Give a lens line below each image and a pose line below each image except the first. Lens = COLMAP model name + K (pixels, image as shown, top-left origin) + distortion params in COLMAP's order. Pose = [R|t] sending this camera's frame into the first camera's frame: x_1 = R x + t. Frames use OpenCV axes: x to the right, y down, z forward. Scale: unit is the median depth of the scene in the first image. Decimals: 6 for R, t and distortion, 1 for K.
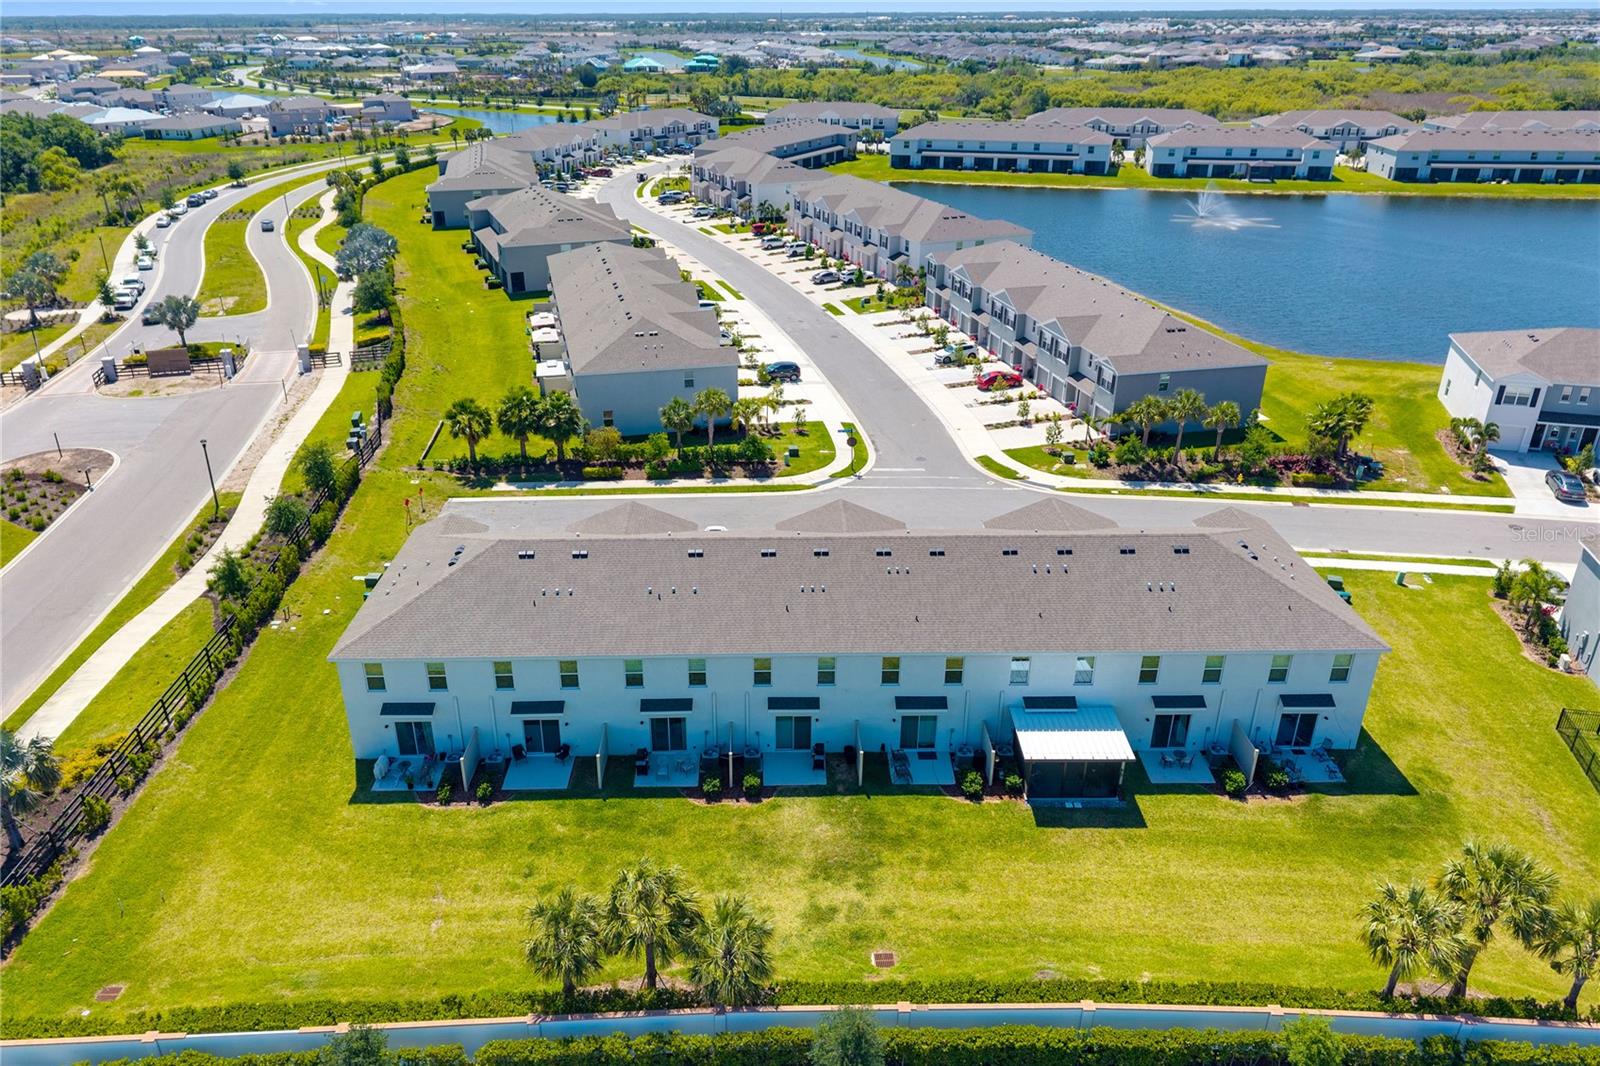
lens RADIAL K [[1095.7, 0, 791.5], [0, 1095.7, 533.9], [0, 0, 1]] dist [0.023871, -0.024230]
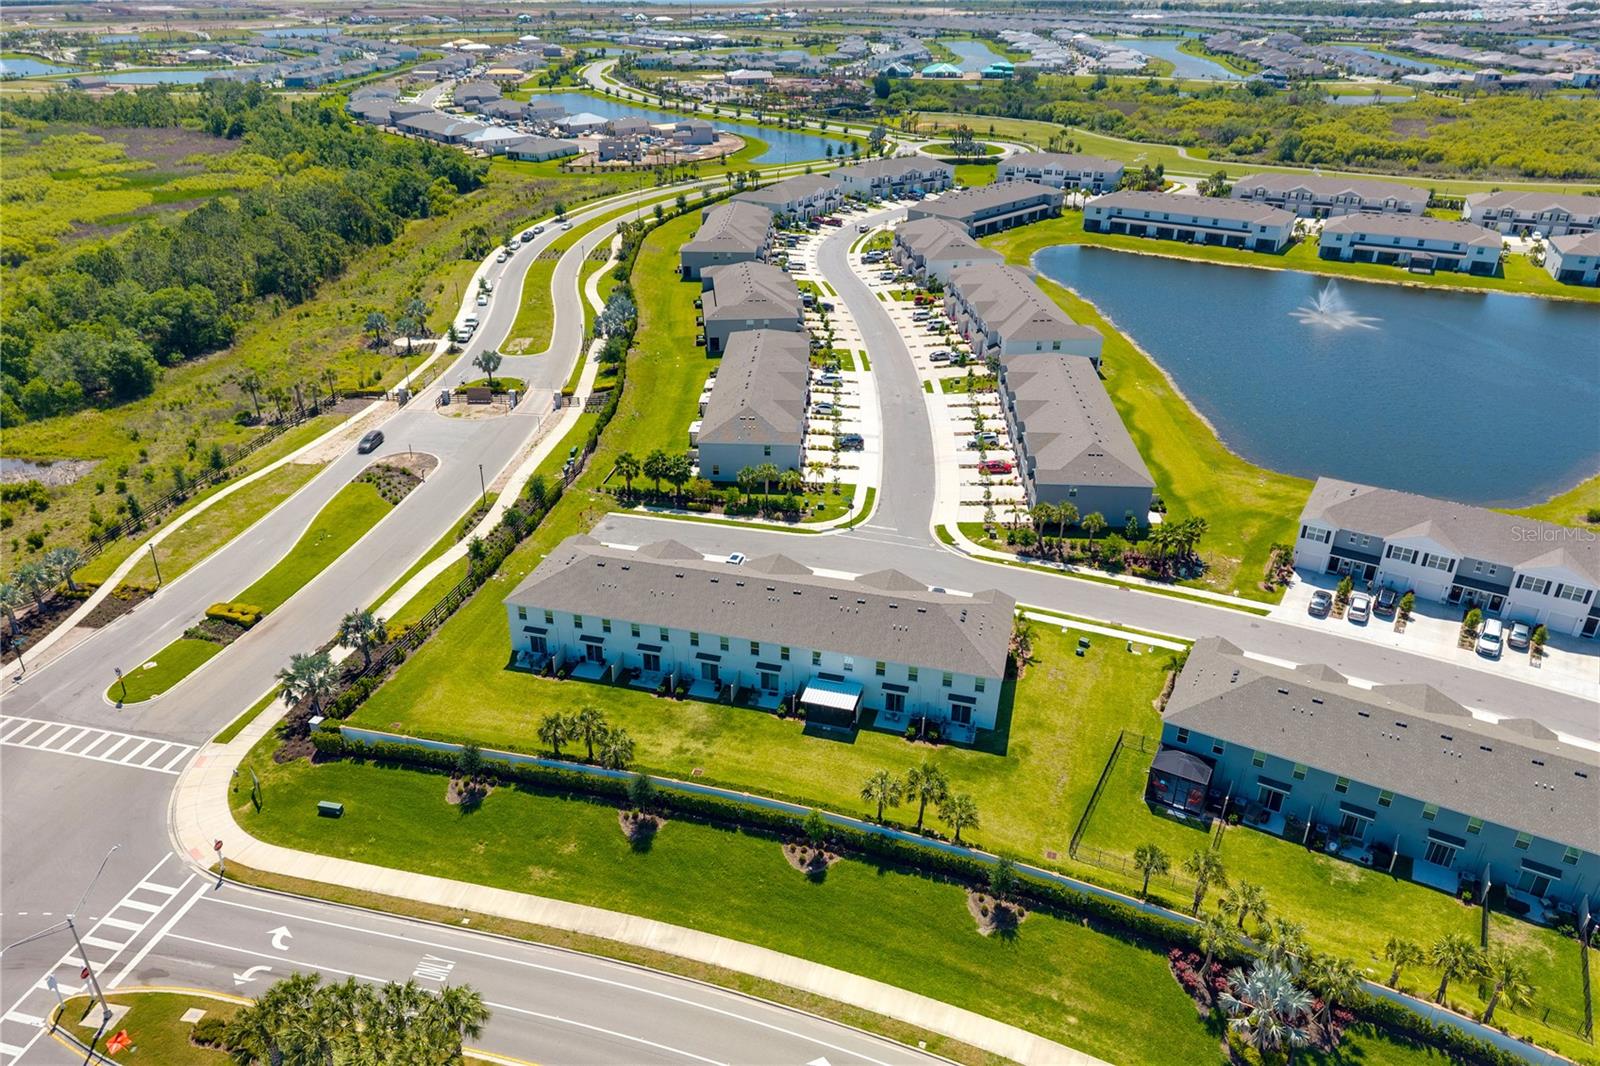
lens RADIAL K [[1095.7, 0, 792.9], [0, 1095.7, 518.8], [0, 0, 1]] dist [0.023871, -0.024230]
pose [[0.959827, 0.129051, -0.249157, 0.357770], [-0.124329, 0.991635, 0.034663, -0.107777], [0.251546, -0.002293, 0.967843, -0.525235]]
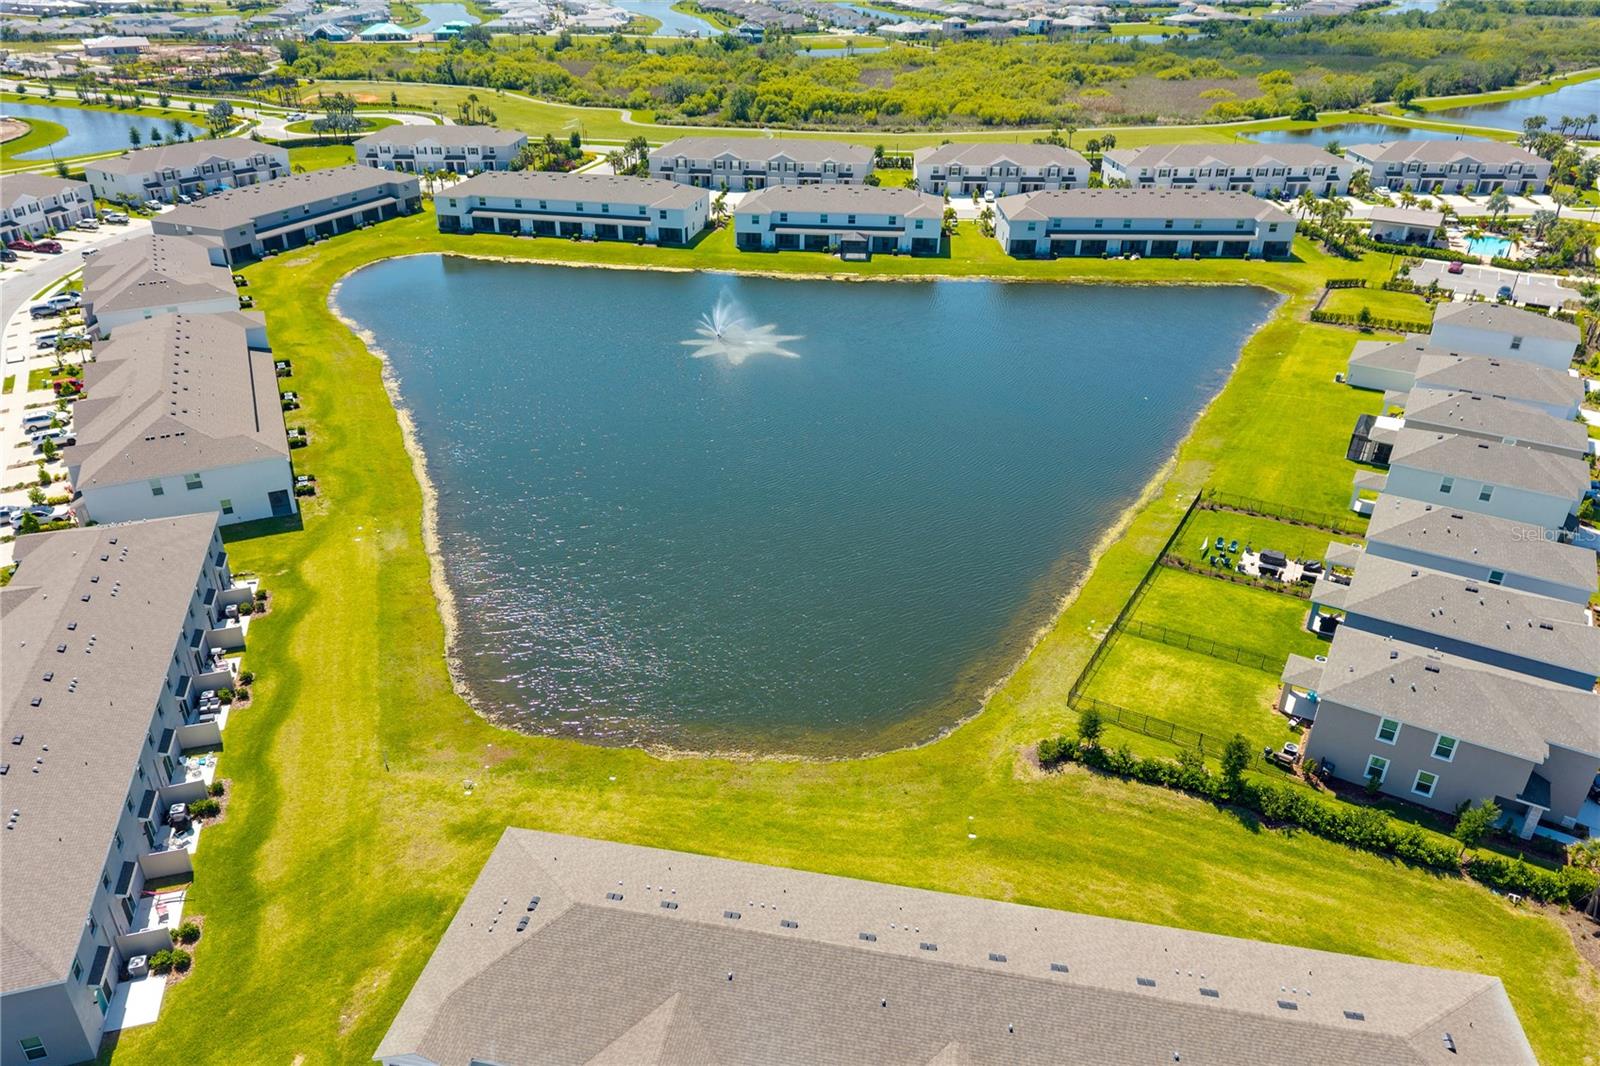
lens RADIAL K [[1095.7, 0, 783.6], [0, 1095.7, 531.6], [0, 0, 1]] dist [0.023871, -0.024230]
pose [[0.996361, -0.034470, 0.077950, 0.789378], [0.030601, 0.998266, 0.050294, -0.411755], [-0.079548, -0.047725, 0.995688, 0.445389]]
